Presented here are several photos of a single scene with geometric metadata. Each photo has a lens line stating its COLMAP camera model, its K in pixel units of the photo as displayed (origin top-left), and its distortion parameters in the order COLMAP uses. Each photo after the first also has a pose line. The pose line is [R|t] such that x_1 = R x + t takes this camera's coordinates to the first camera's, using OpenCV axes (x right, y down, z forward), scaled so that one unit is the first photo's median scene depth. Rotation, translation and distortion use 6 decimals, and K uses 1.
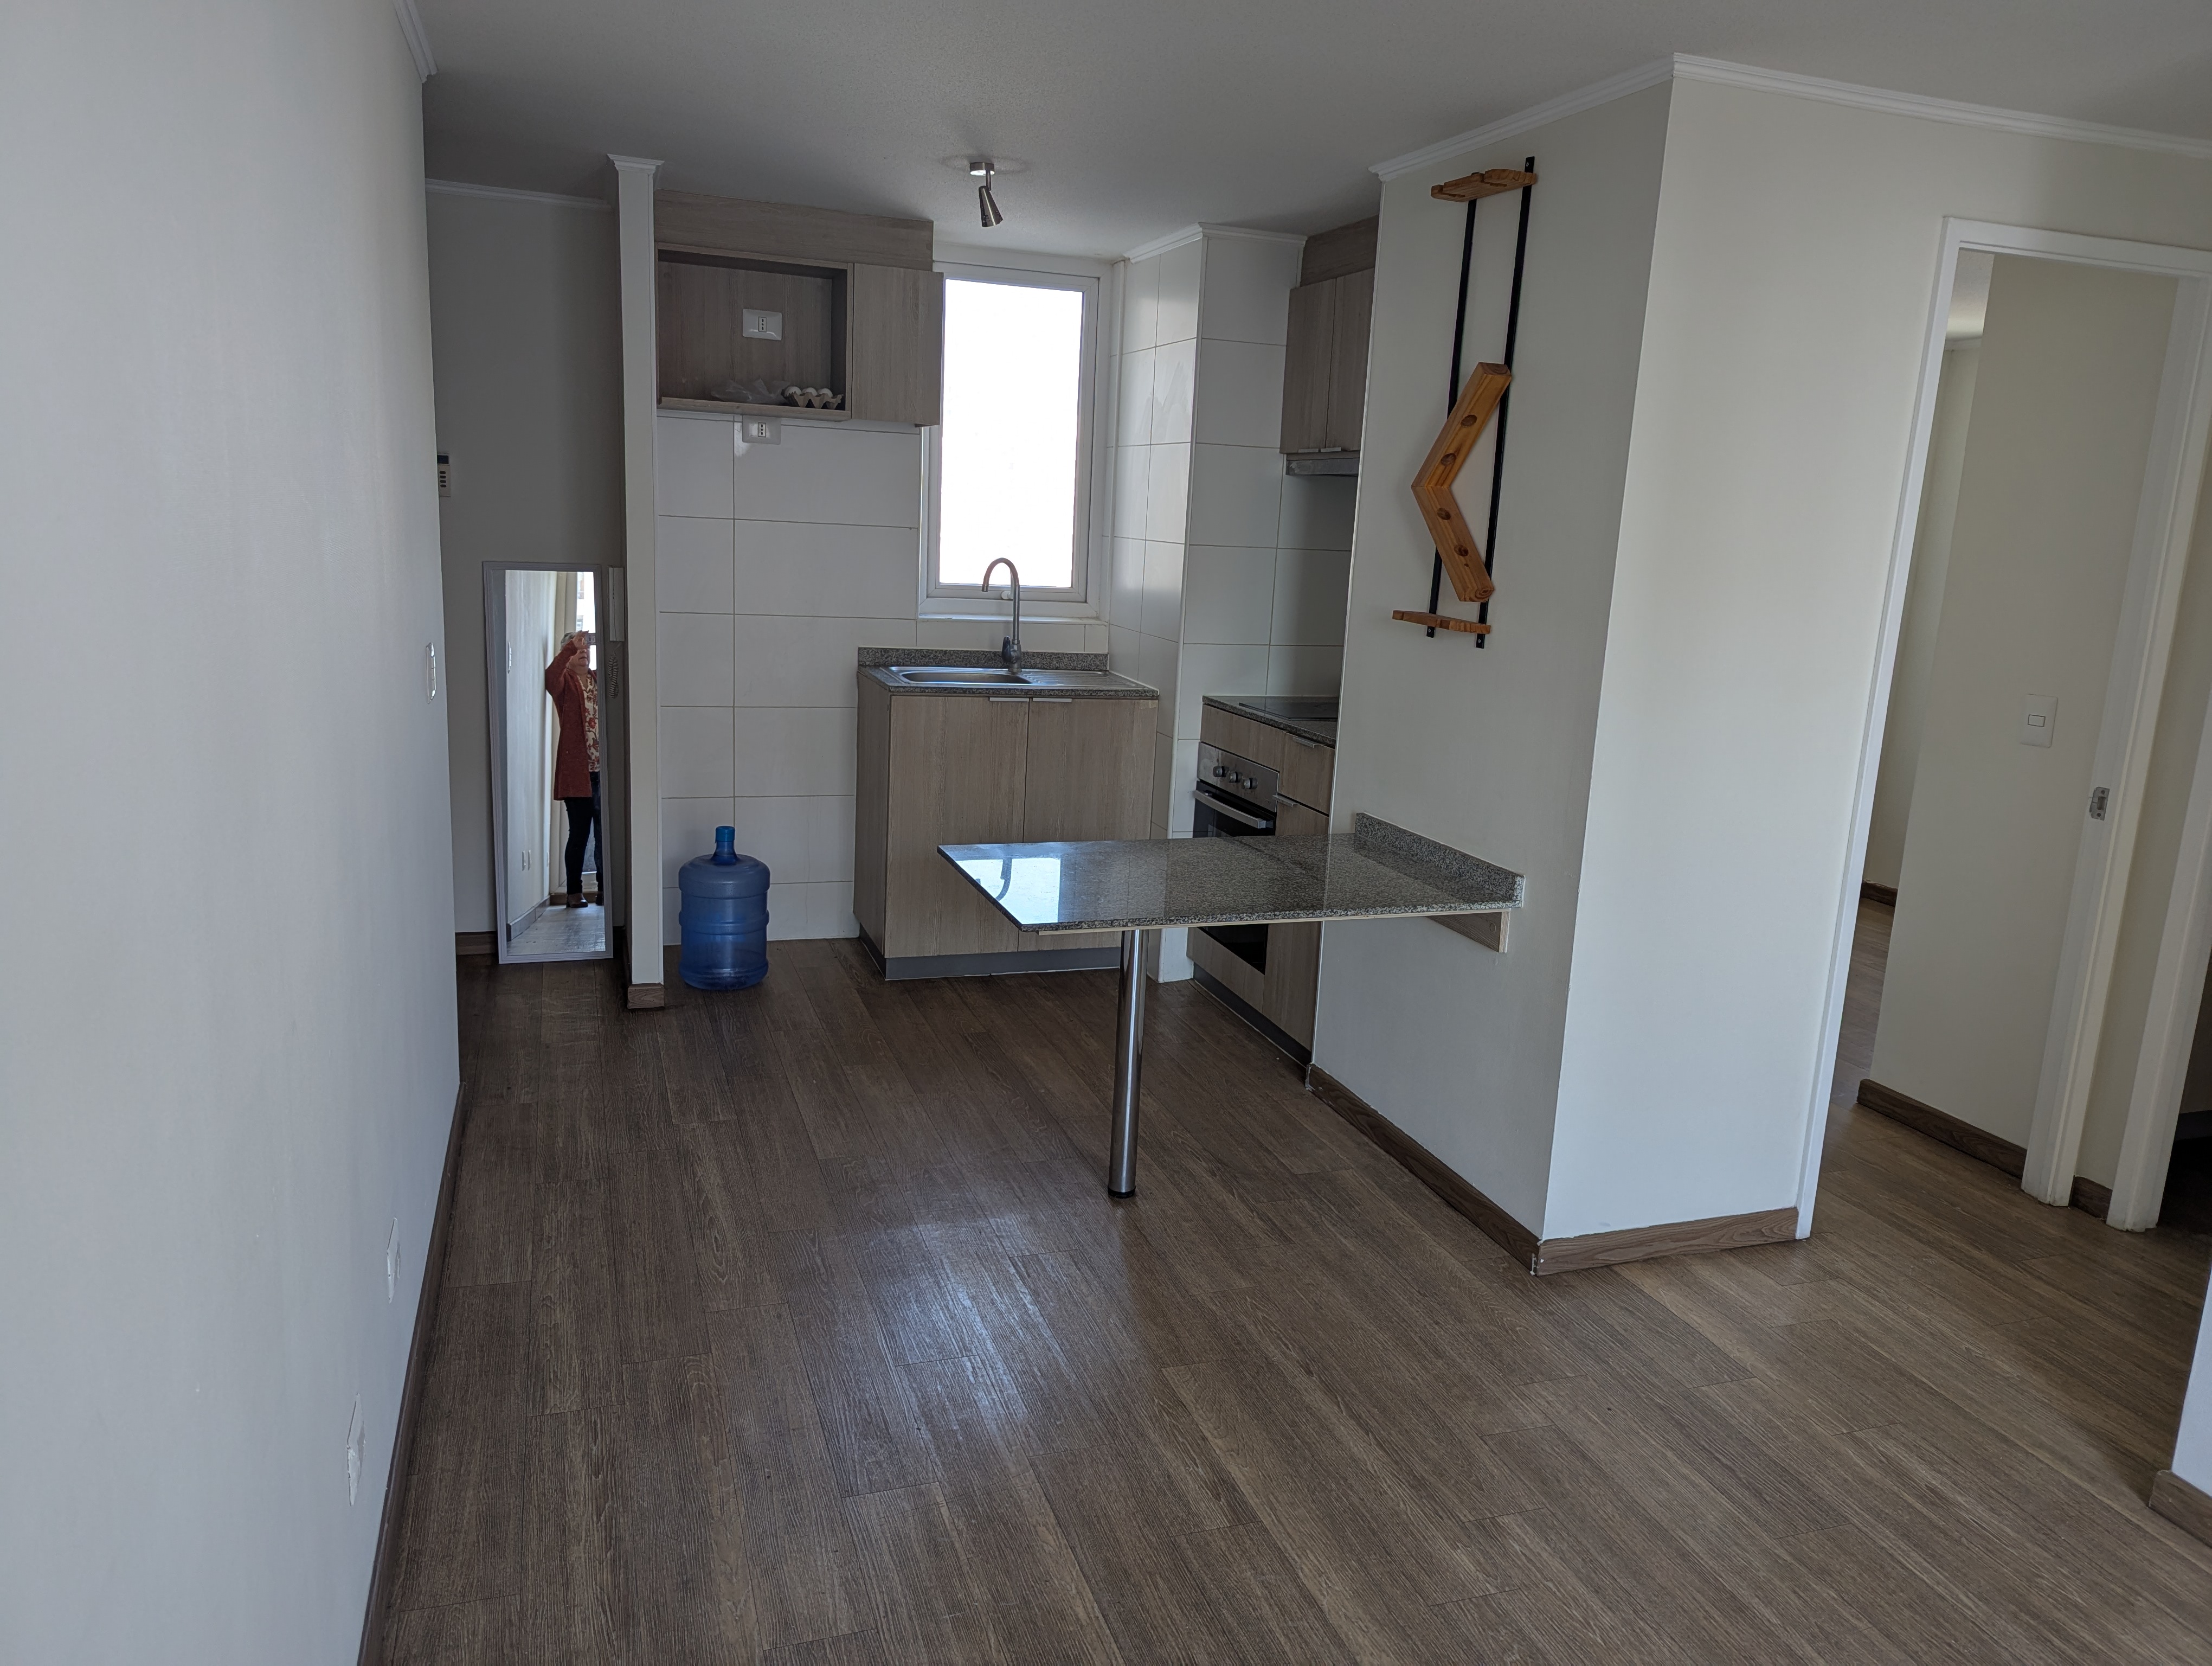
lens RADIAL K [[1572.6, 0, 1119.7], [0, 1572.6, 847.5], [0, 0, 1]] dist [0.040931, -0.016250]
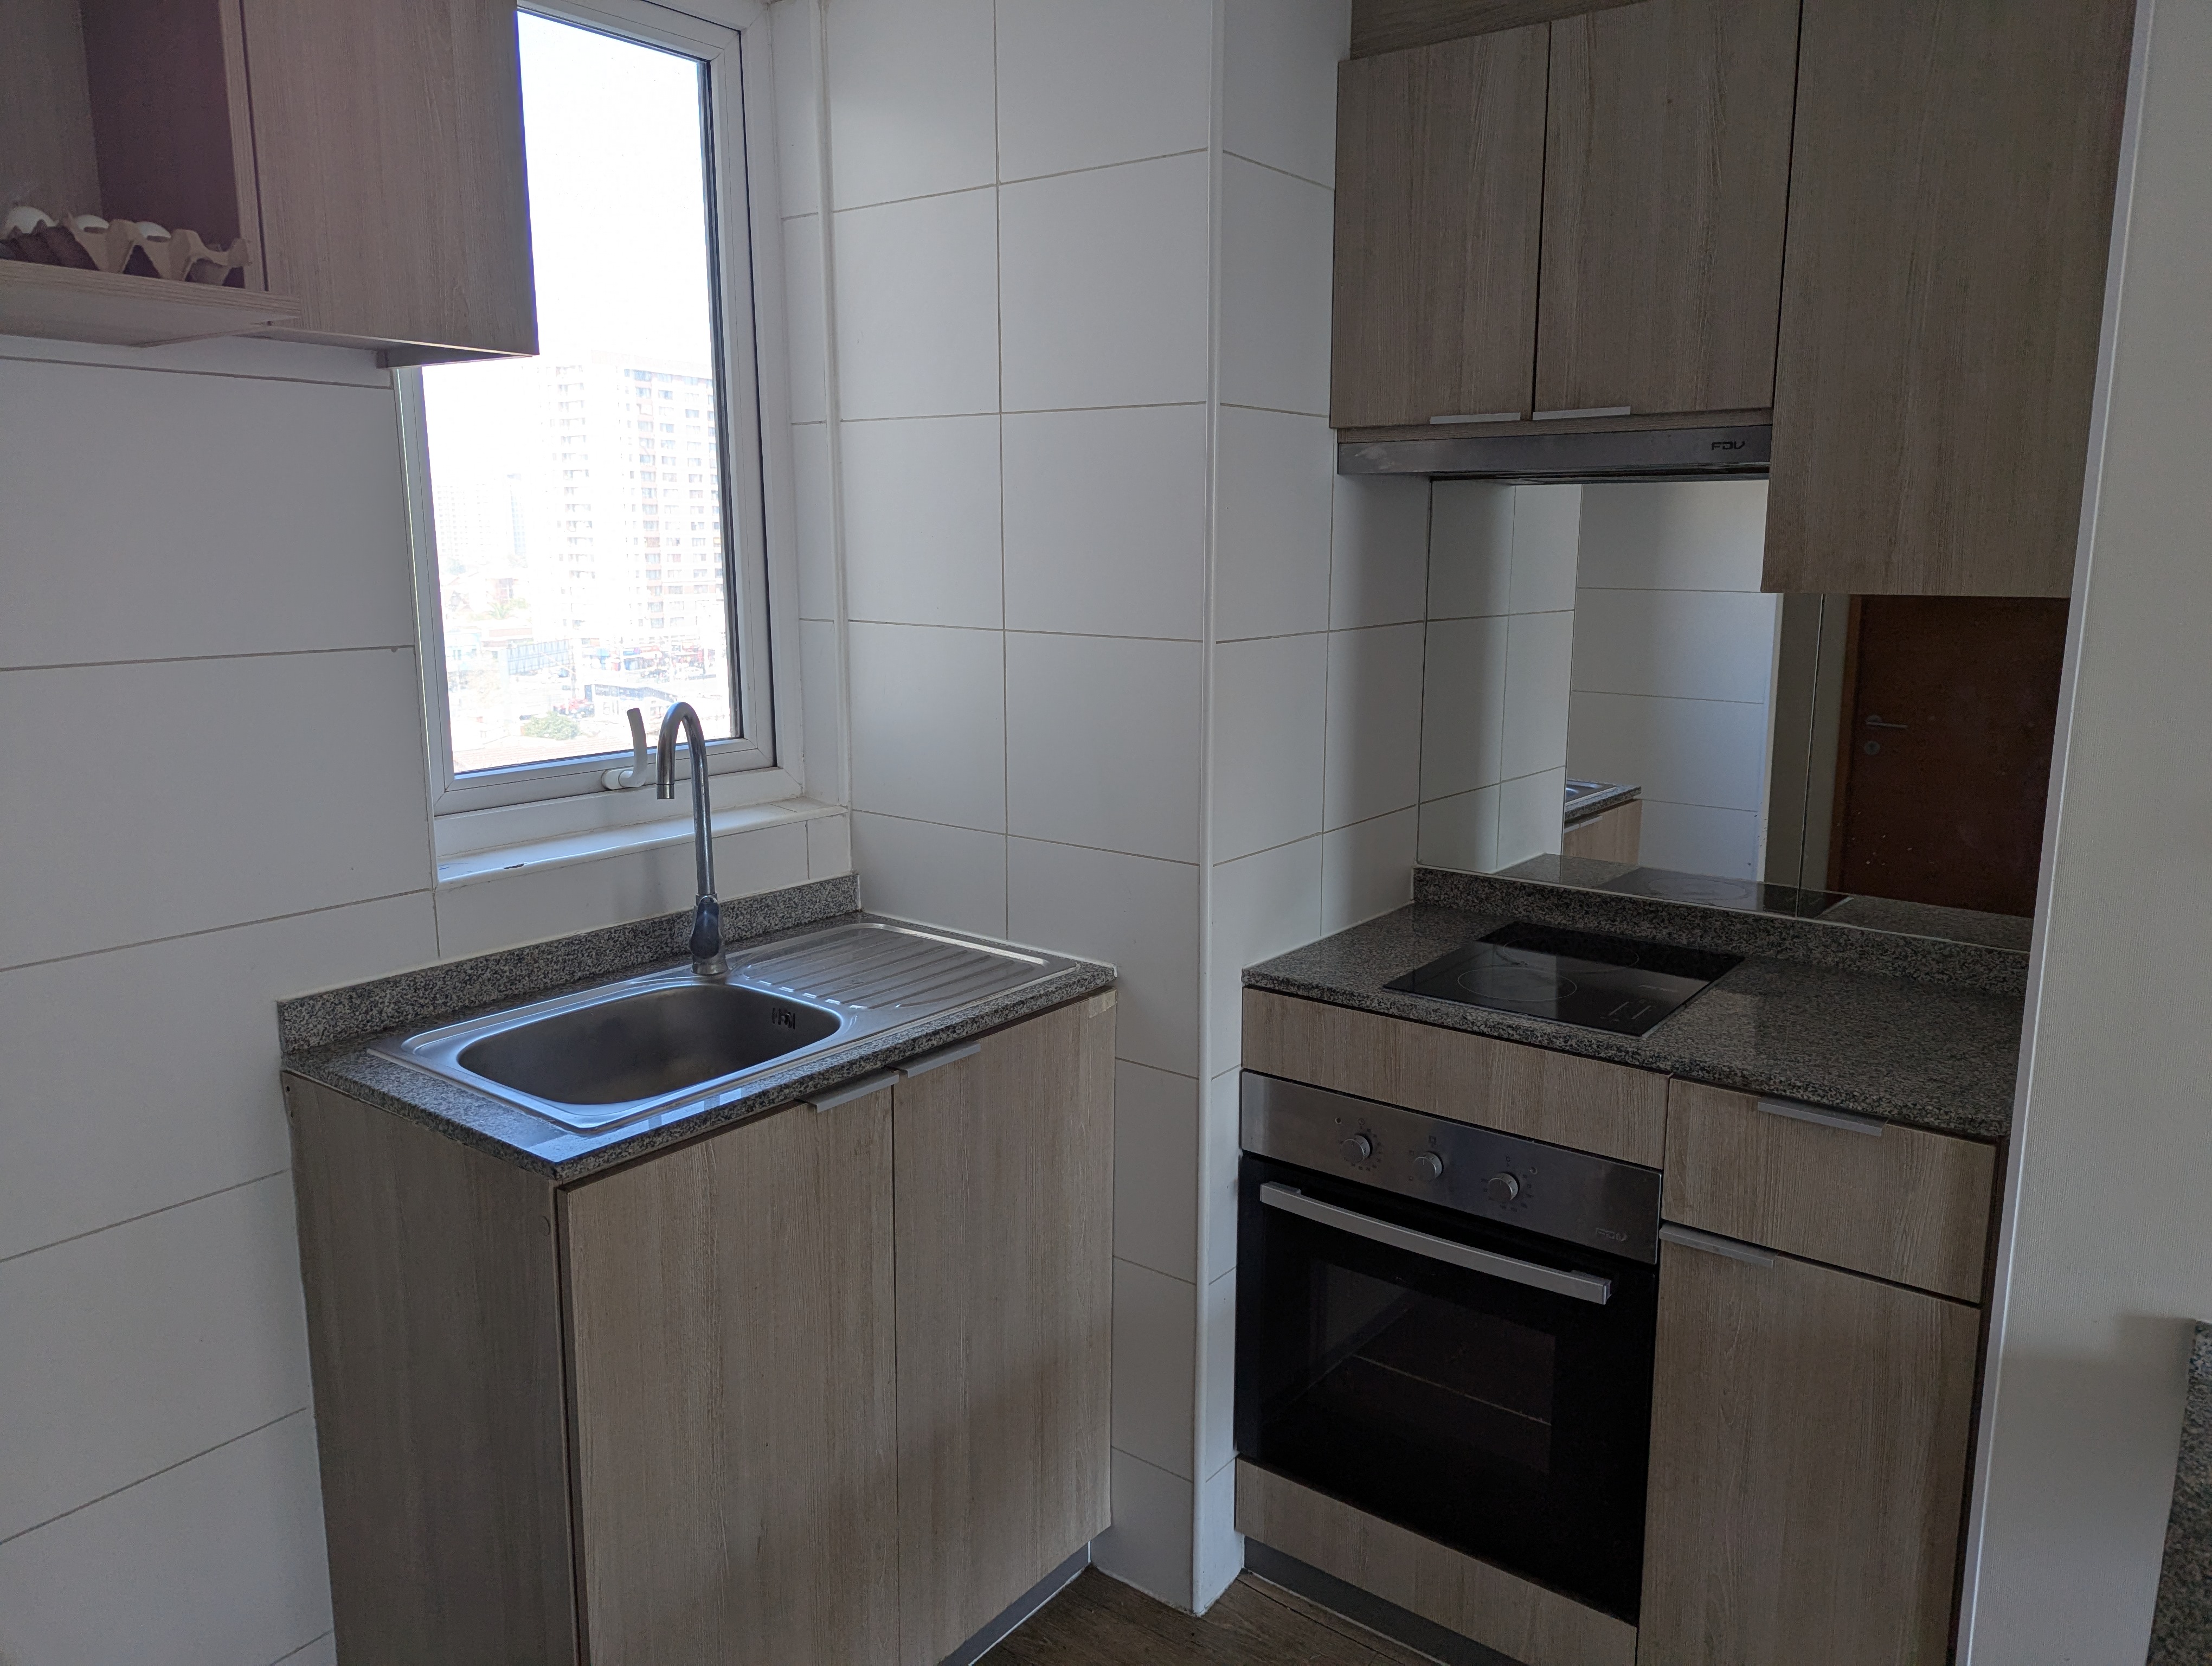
lens RADIAL K [[1572.6, 0, 1159.2], [0, 1572.6, 813.3], [0, 0, 1]] dist [0.040931, -0.016250]
pose [[0.820461, -0.145328, 0.552923, -0.247727], [0.154662, 0.987510, 0.030055, -0.189977], [-0.550385, 0.060857, 0.832690, 0.771465]]
